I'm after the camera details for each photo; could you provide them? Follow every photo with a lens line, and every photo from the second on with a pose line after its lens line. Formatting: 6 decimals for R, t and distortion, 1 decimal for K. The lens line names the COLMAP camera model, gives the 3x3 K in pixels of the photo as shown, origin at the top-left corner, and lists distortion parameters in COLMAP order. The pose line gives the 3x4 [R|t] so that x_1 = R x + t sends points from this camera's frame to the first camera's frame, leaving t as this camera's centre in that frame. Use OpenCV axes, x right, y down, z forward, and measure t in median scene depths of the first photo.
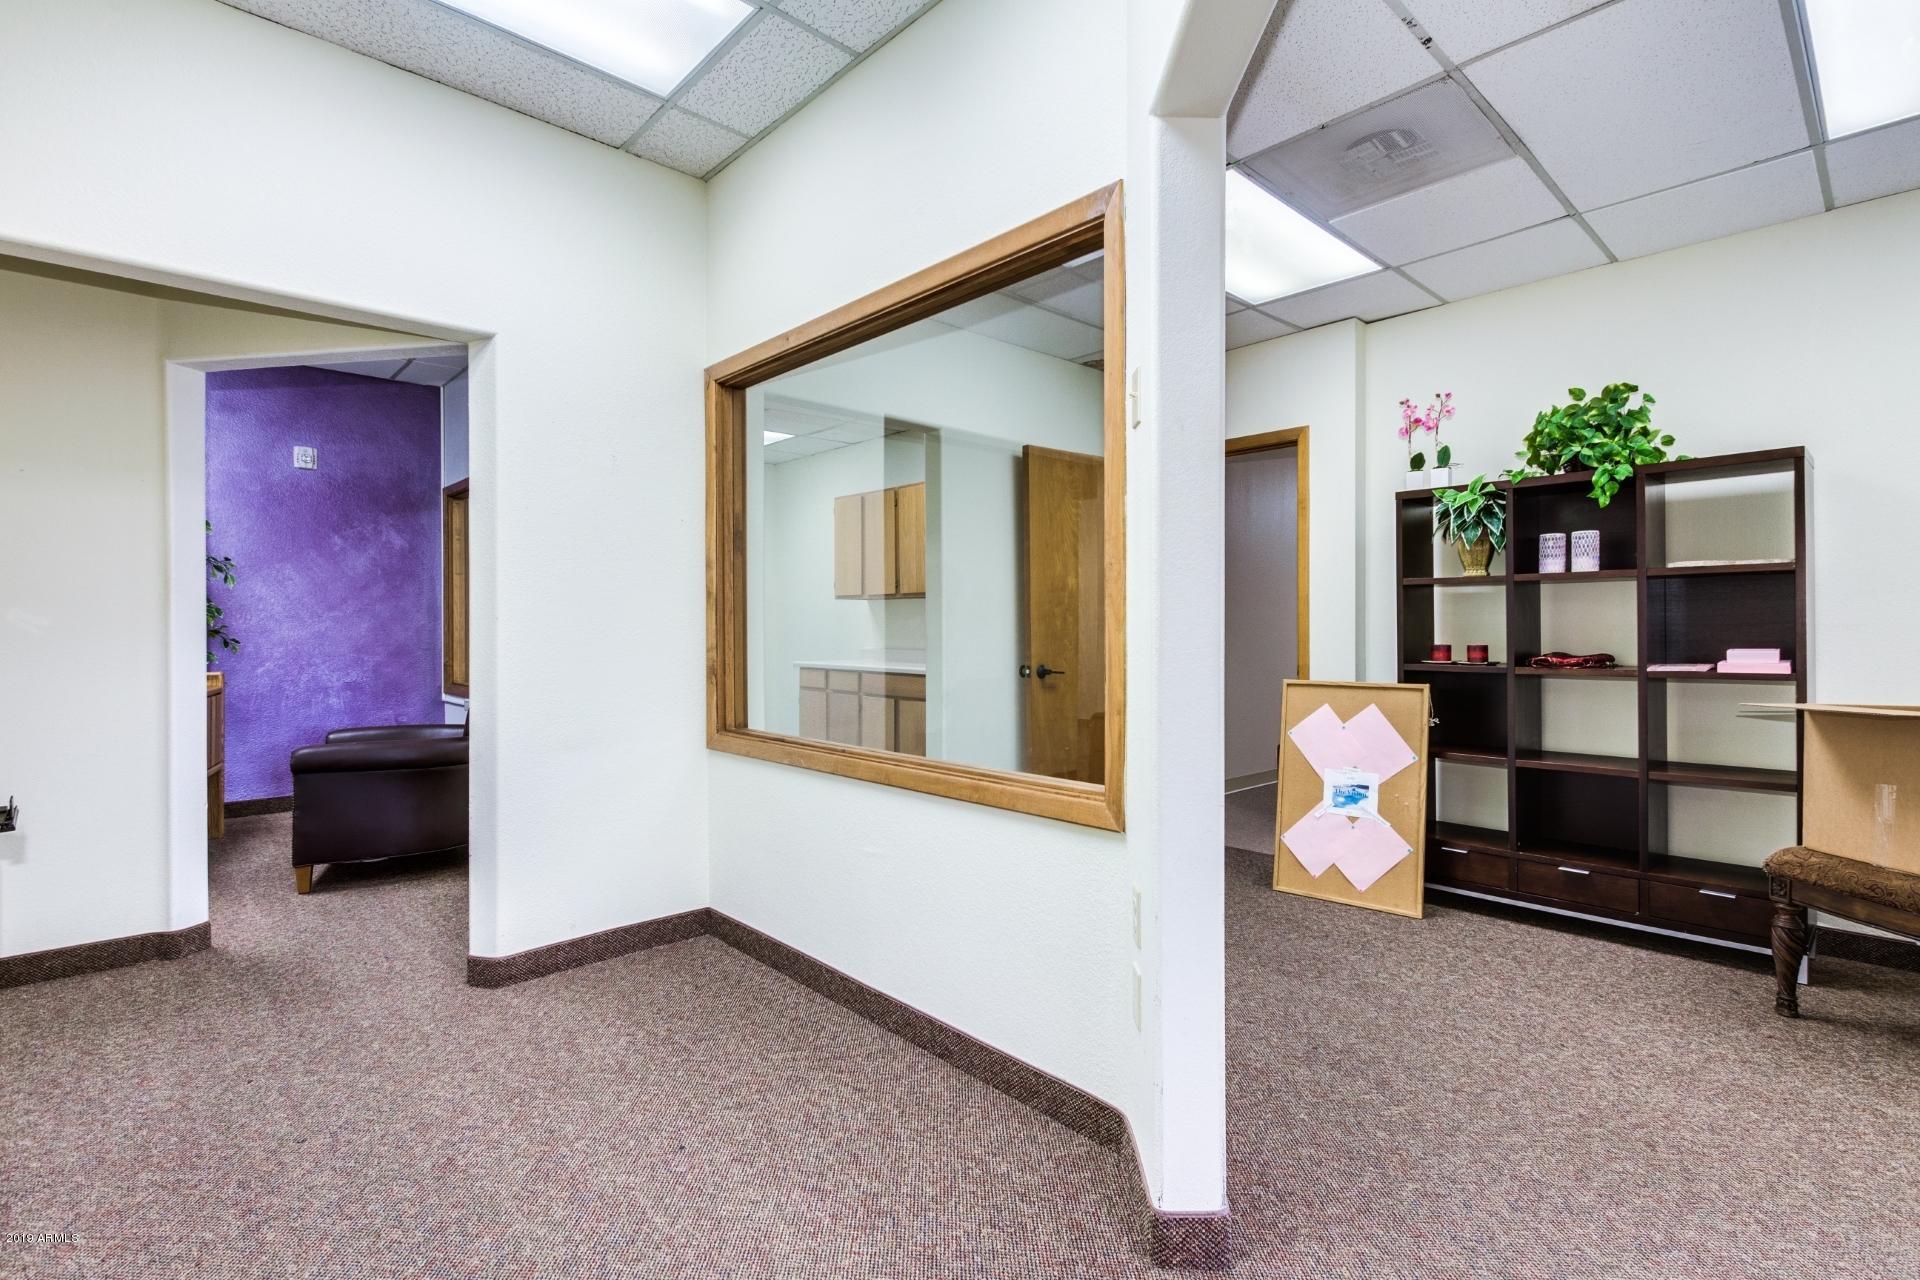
lens RADIAL K [[888.7, 0, 963.4], [0, 888.7, 632.4], [0, 0, 1]] dist [0.000000, 0.000000]
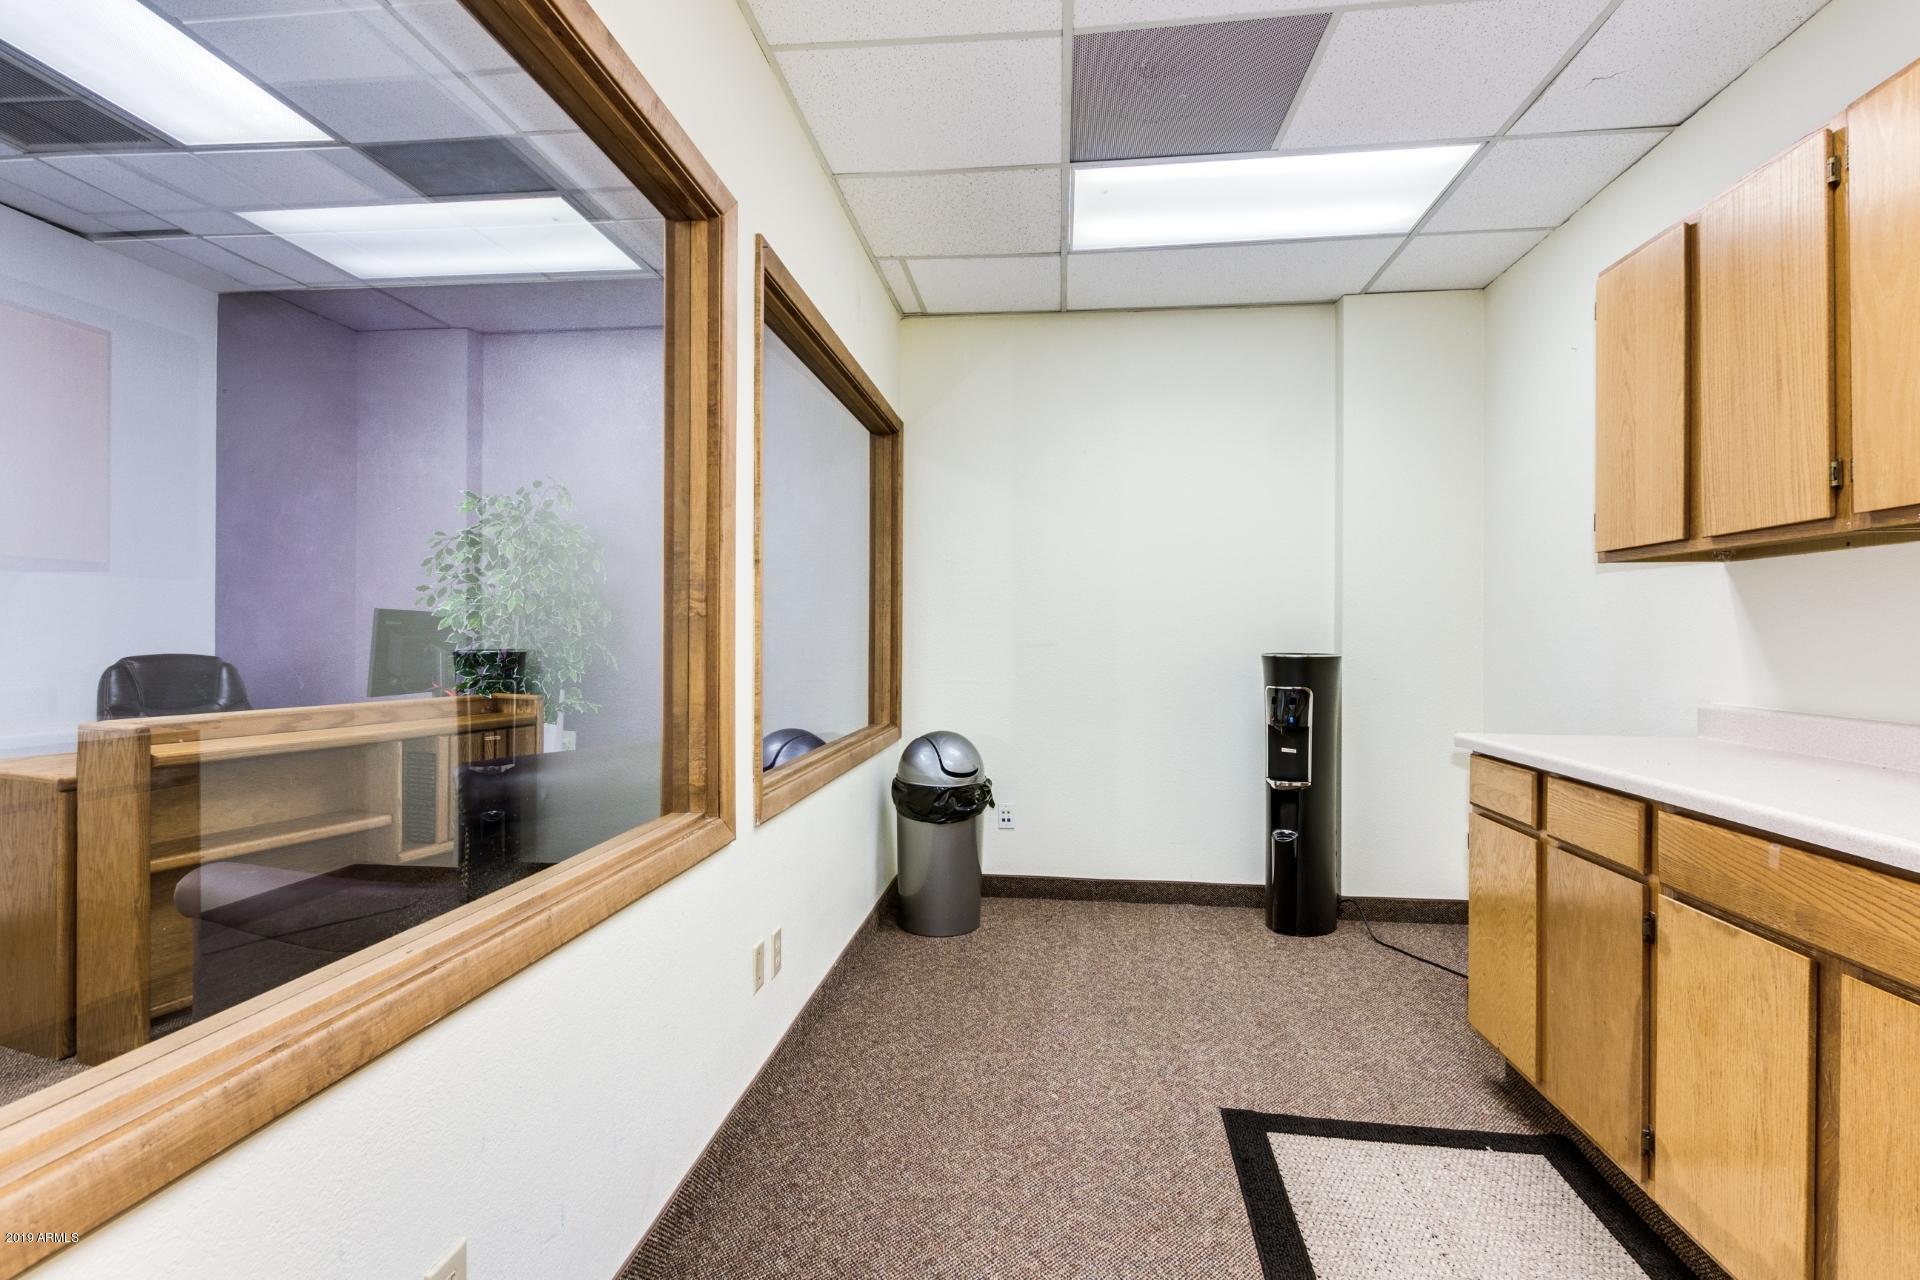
lens RADIAL K [[917.0, 0, 965.3], [0, 917.0, 642.7], [0, 0, 1]] dist [-0.003461, -0.000242]
pose [[0.659247, -0.000285, -0.751926, -0.041033], [-0.004942, 0.999977, -0.004711, -0.002883], [0.751910, 0.006822, 0.659231, 0.626242]]
